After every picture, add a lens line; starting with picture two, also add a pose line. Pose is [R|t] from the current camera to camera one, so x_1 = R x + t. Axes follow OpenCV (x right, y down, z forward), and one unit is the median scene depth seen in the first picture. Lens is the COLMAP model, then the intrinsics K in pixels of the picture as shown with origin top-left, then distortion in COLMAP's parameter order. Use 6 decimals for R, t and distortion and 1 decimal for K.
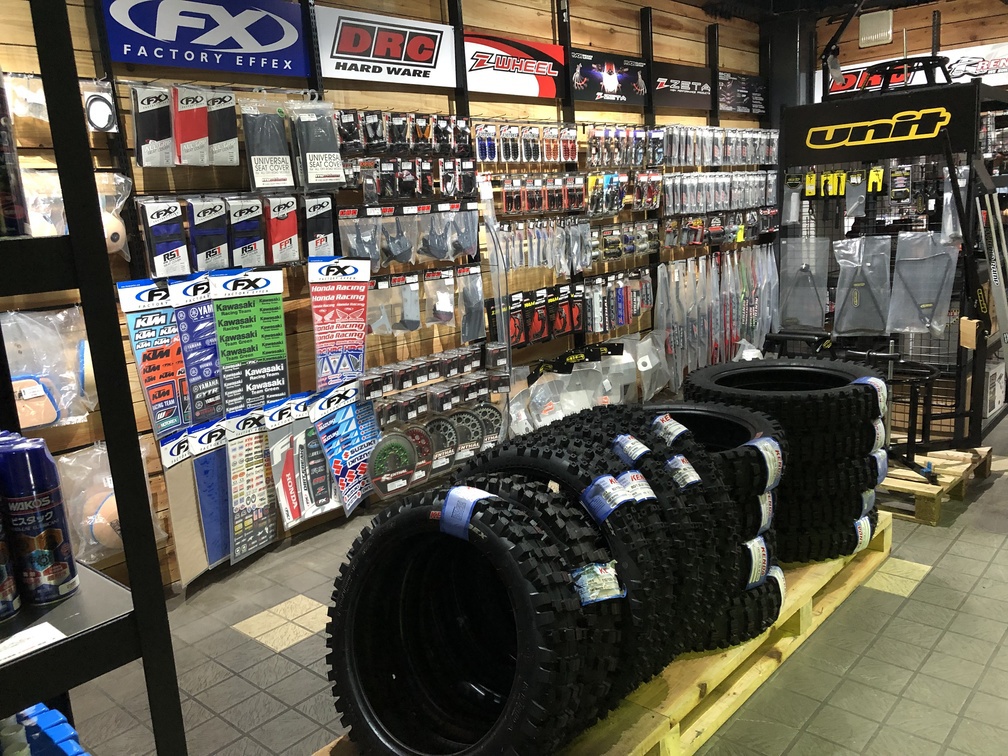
lens RADIAL K [[831.0, 0, 504.2], [0, 831.0, 384.9], [0, 0, 1]] dist [0.007124, -0.008826]
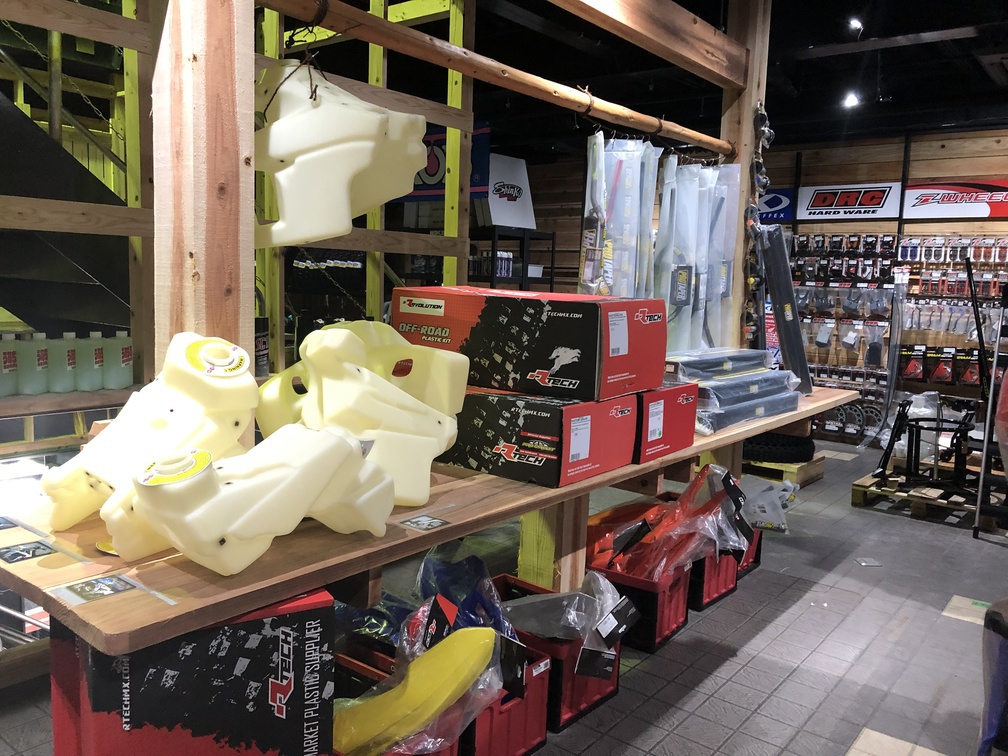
lens RADIAL K [[831.0, 0, 502.4], [0, 831.0, 377.6], [0, 0, 1]] dist [0.007124, -0.008826]
pose [[0.069670, 0.175760, -0.981965, 1.665873], [-0.251521, 0.955649, 0.153204, -0.106647], [0.965341, 0.236311, 0.110788, 0.117820]]
